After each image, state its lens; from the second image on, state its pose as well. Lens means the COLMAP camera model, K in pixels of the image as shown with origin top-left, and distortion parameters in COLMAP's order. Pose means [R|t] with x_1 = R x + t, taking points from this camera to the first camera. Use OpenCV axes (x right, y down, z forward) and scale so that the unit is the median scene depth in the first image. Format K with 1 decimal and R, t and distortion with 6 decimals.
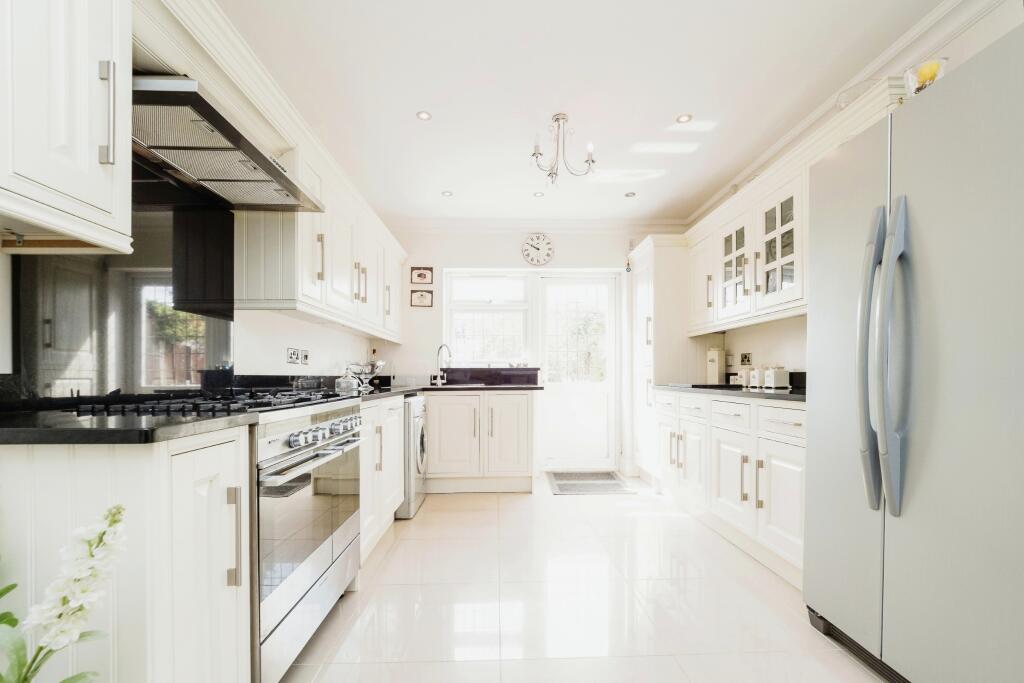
lens RADIAL K [[455.9, 0, 511.9], [0, 455.9, 386.1], [0, 0, 1]] dist [0.001239, -0.000183]
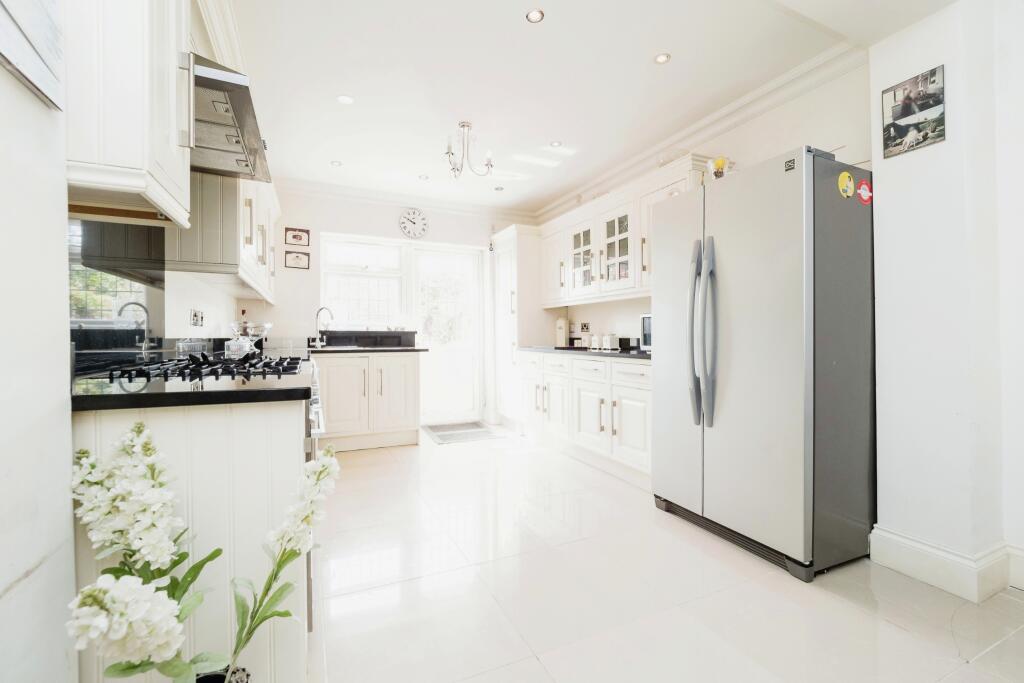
lens RADIAL K [[437.9, 0, 512.0], [0, 437.9, 341.5], [0, 0, 1]] dist [0.001098, -0.000071]
pose [[0.918920, 0.003449, 0.394429, -0.180536], [0.000919, 0.999940, -0.010885, -0.004666], [-0.394443, 0.010365, 0.918862, -0.078045]]
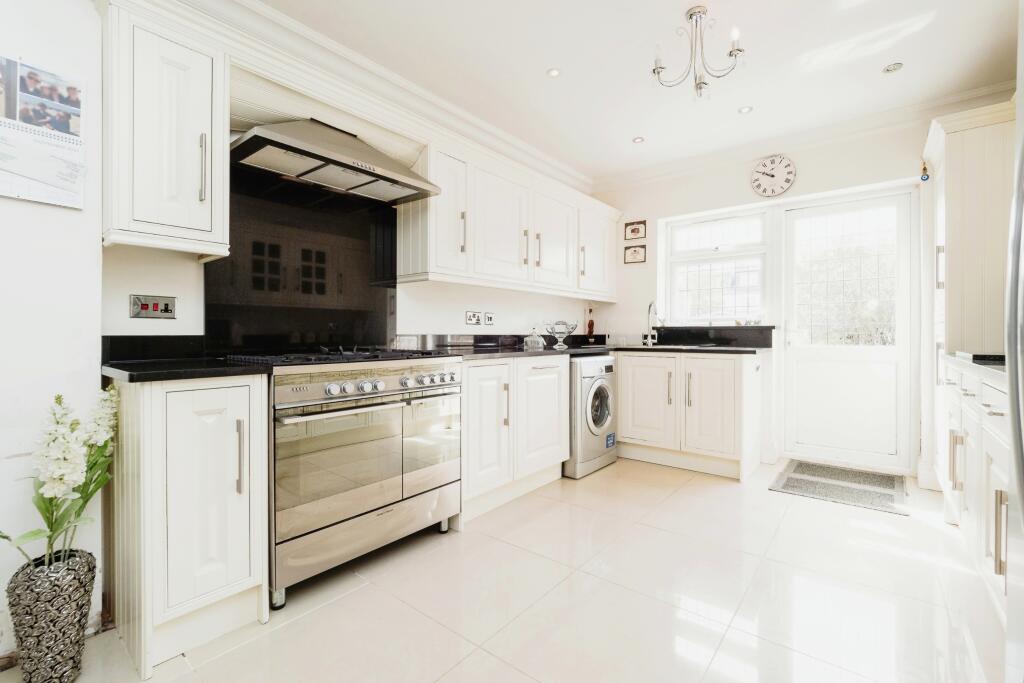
lens RADIAL K [[445.6, 0, 523.9], [0, 445.6, 339.5], [0, 0, 1]] dist [0.000573, -0.000288]
pose [[0.769185, 0.012332, -0.638907, 0.283357], [-0.017018, 0.999854, -0.001189, -0.009855], [0.638800, 0.011787, 0.769283, 0.164954]]
